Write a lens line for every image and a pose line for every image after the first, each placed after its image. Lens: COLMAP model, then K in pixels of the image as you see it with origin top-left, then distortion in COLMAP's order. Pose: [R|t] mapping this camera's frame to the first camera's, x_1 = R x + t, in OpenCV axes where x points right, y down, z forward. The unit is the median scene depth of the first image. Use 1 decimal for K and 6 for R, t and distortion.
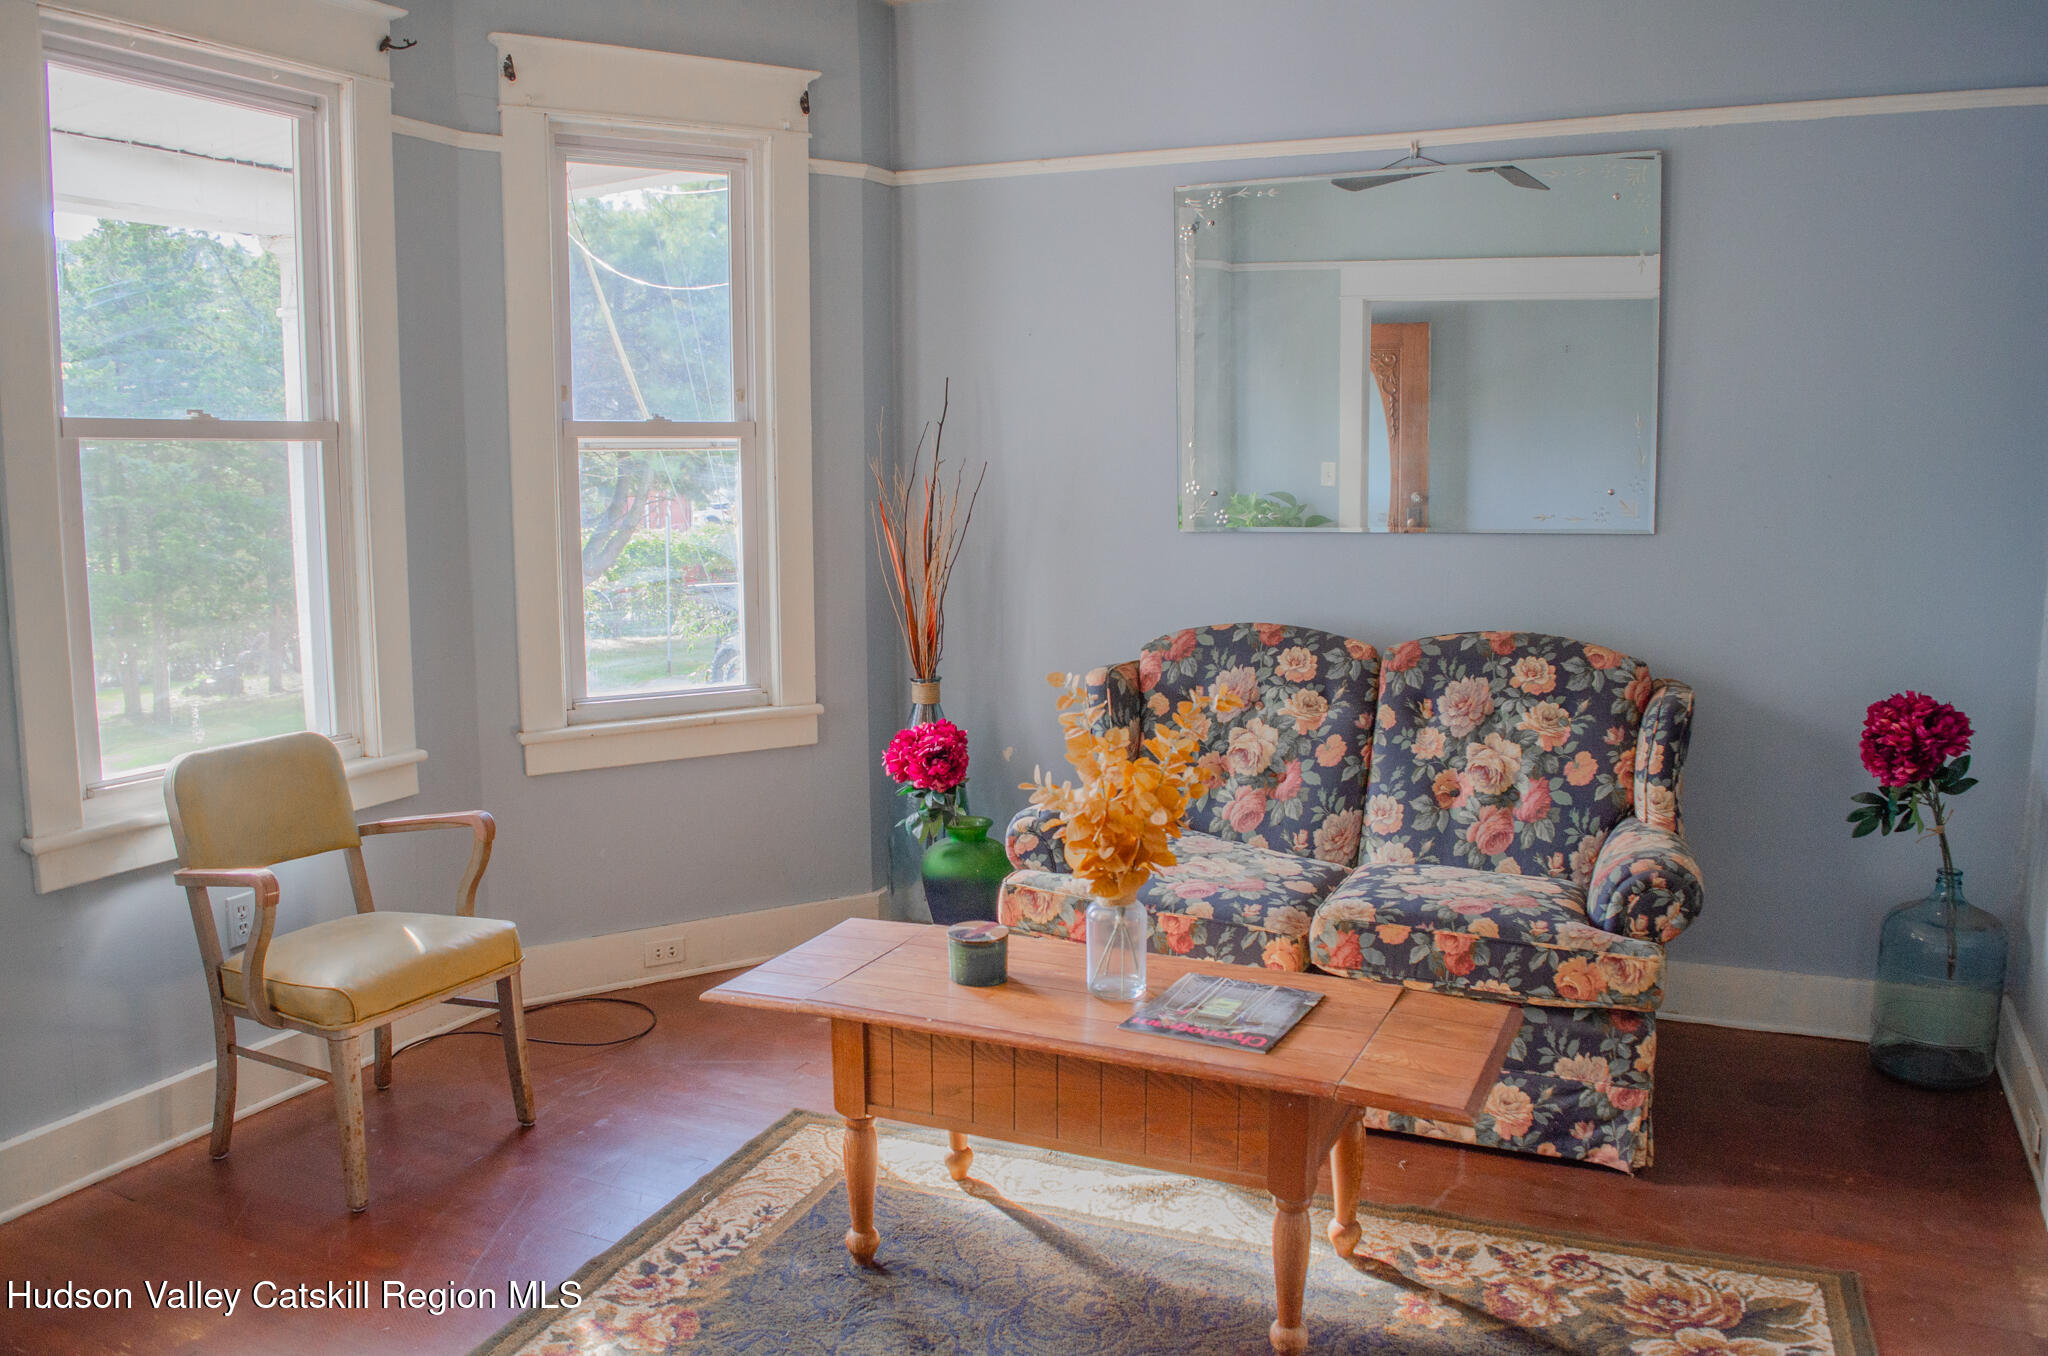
lens RADIAL K [[1617.0, 0, 1017.5], [0, 1617.0, 683.2], [0, 0, 1]] dist [-0.095934, 0.030743]
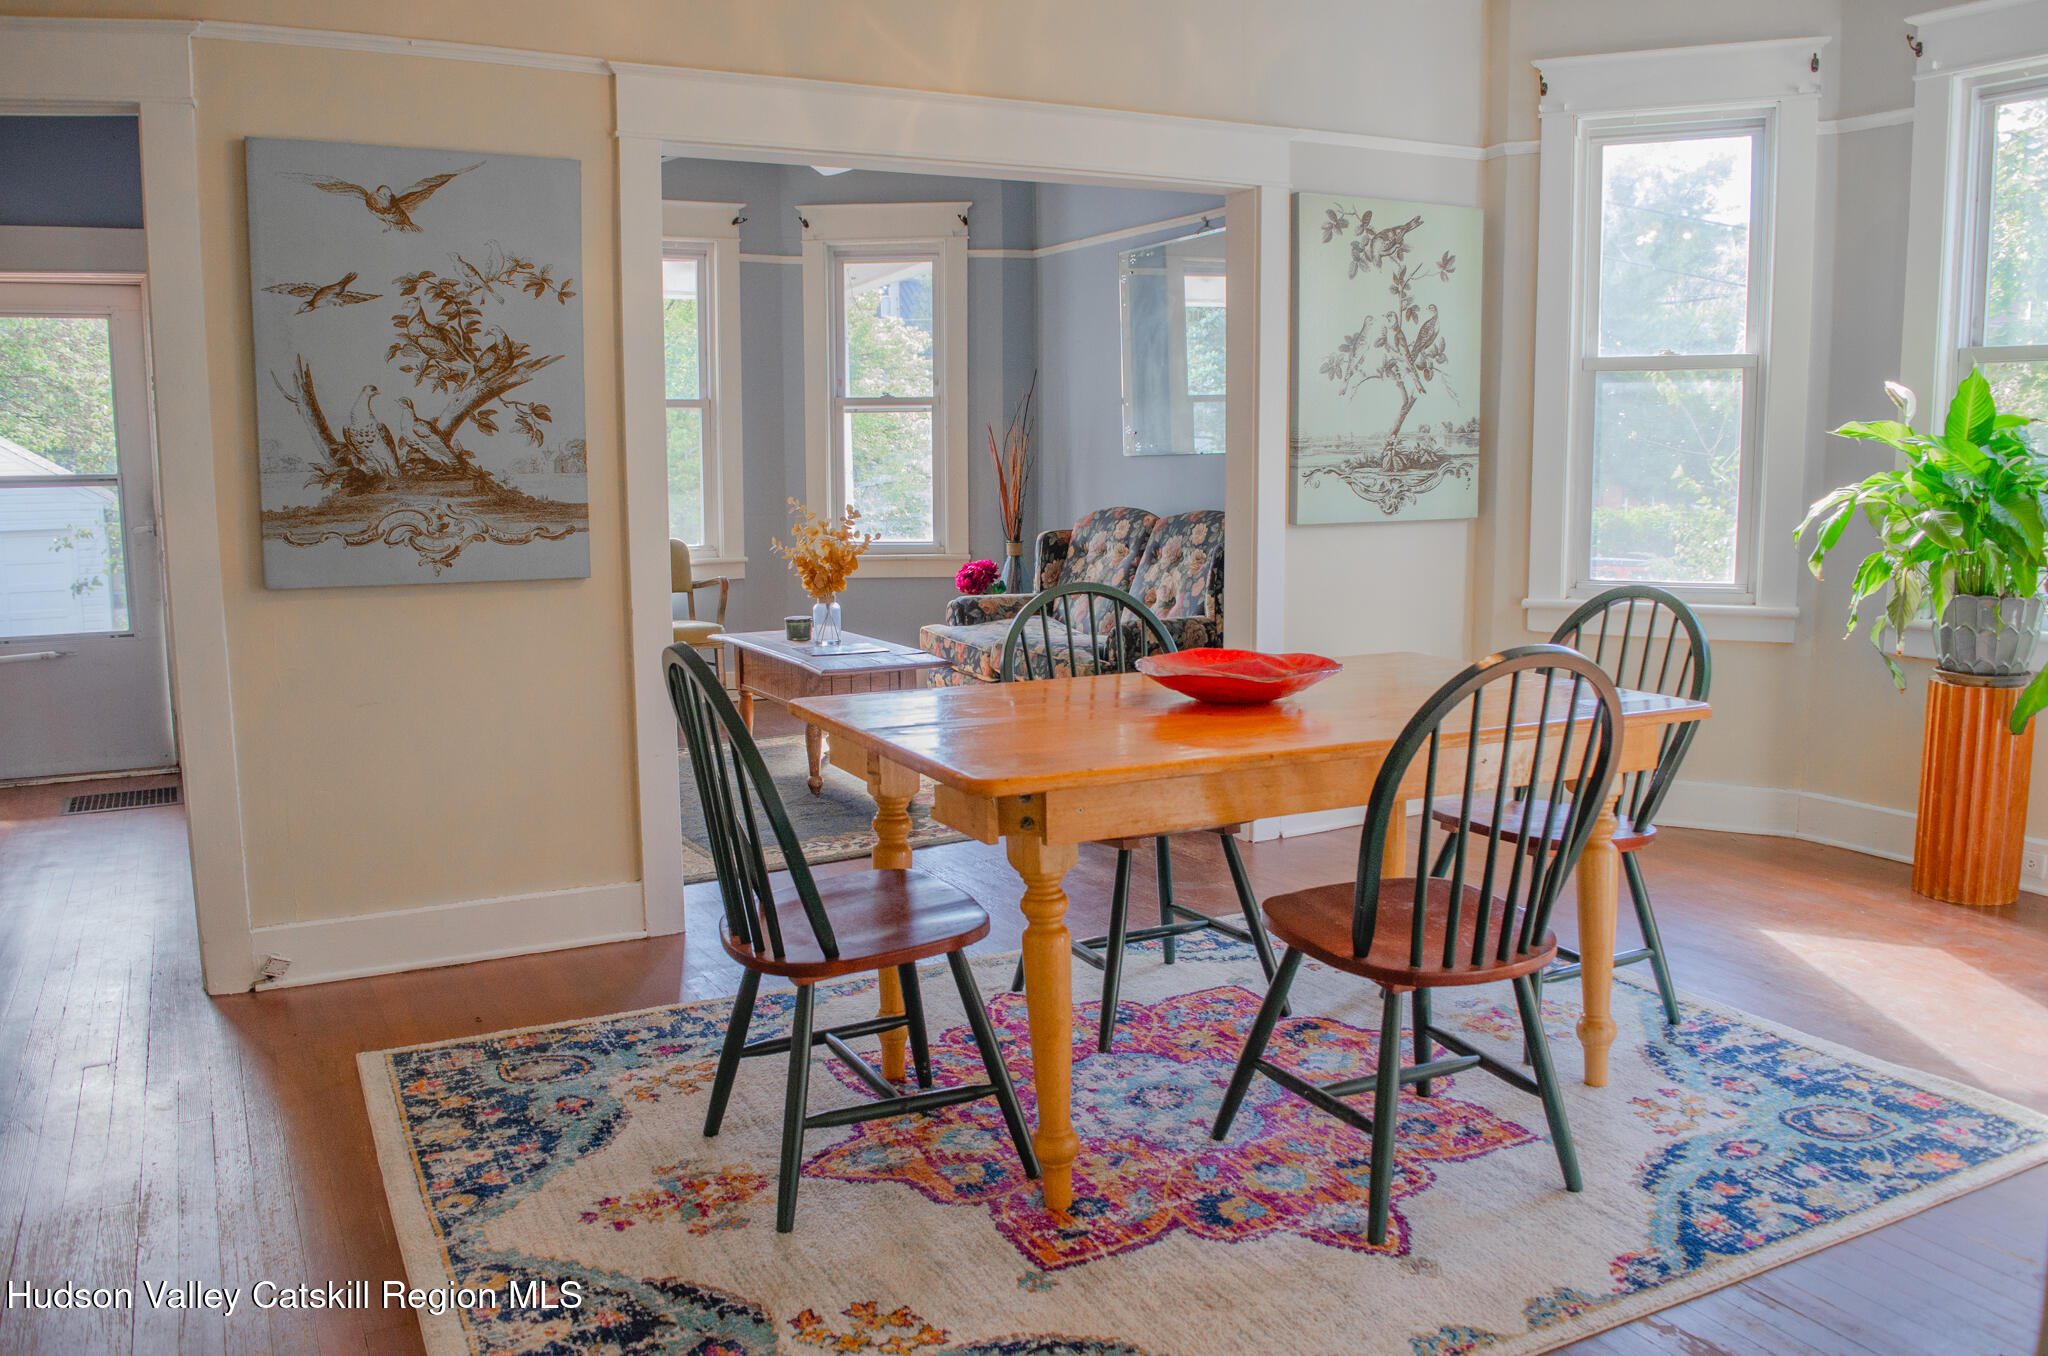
lens RADIAL K [[1617.0, 0, 1024.9], [0, 1617.0, 675.2], [0, 0, 1]] dist [-0.095934, 0.030743]
pose [[0.815271, 0.074528, -0.574264, 1.096583], [-0.069639, 0.997105, 0.030538, 0.098990], [0.574877, 0.015095, 0.818100, -0.481115]]
